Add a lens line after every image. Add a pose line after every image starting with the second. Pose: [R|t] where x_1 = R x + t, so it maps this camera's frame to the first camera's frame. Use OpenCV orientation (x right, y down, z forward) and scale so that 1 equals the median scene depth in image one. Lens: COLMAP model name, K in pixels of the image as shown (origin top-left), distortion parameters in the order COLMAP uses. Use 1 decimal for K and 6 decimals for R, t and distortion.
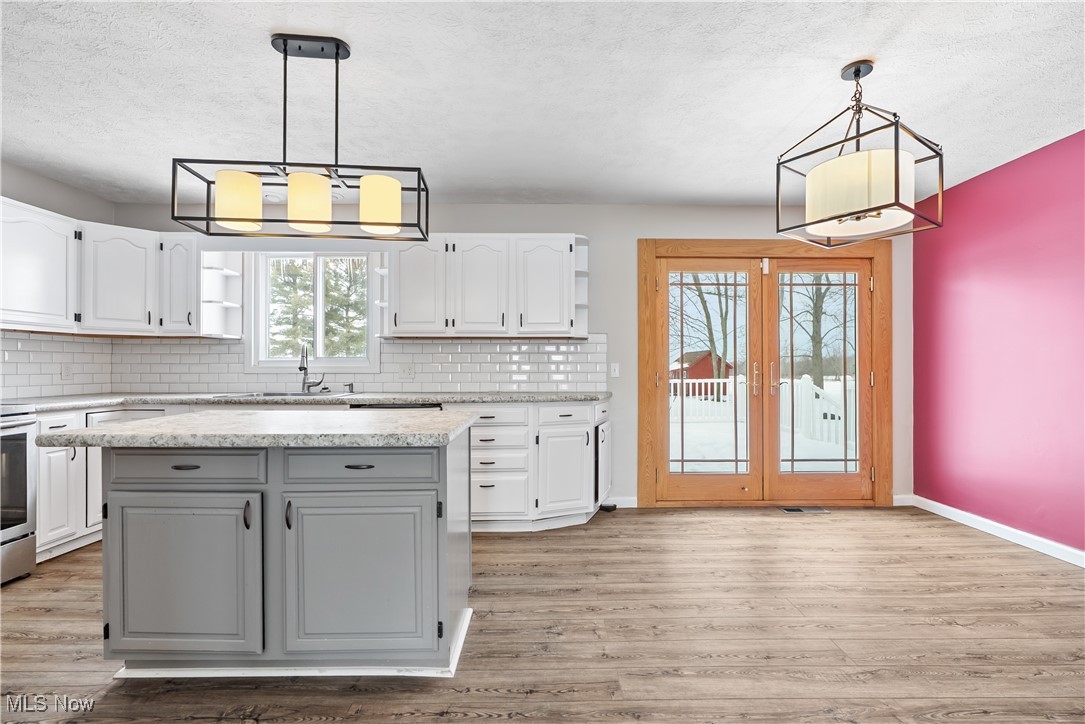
lens RADIAL K [[496.5, 0, 551.1], [0, 496.5, 362.1], [0, 0, 1]] dist [-0.000448, -0.000004]
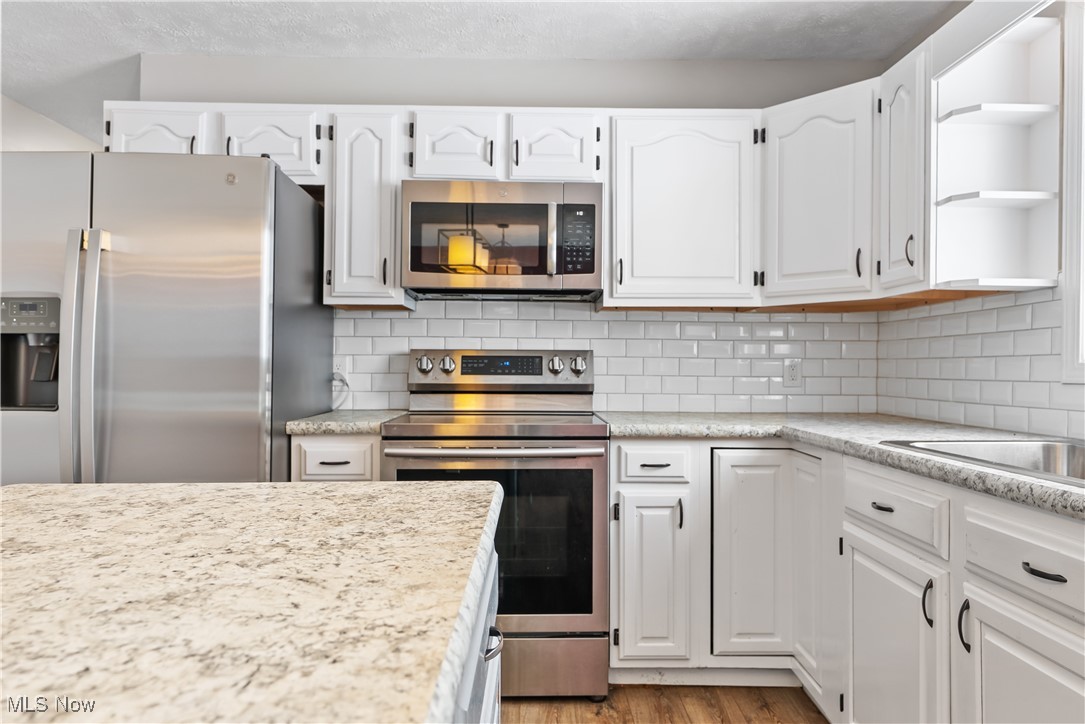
lens RADIAL K [[710.8, 0, 543.8], [0, 710.8, 362.5], [0, 0, 1]] dist [0.003218, 0.001387]
pose [[-0.008912, -0.008632, -0.999923, -0.107659], [0.006031, 0.999944, -0.008686, 0.010559], [0.999942, -0.006108, -0.008859, 0.629542]]
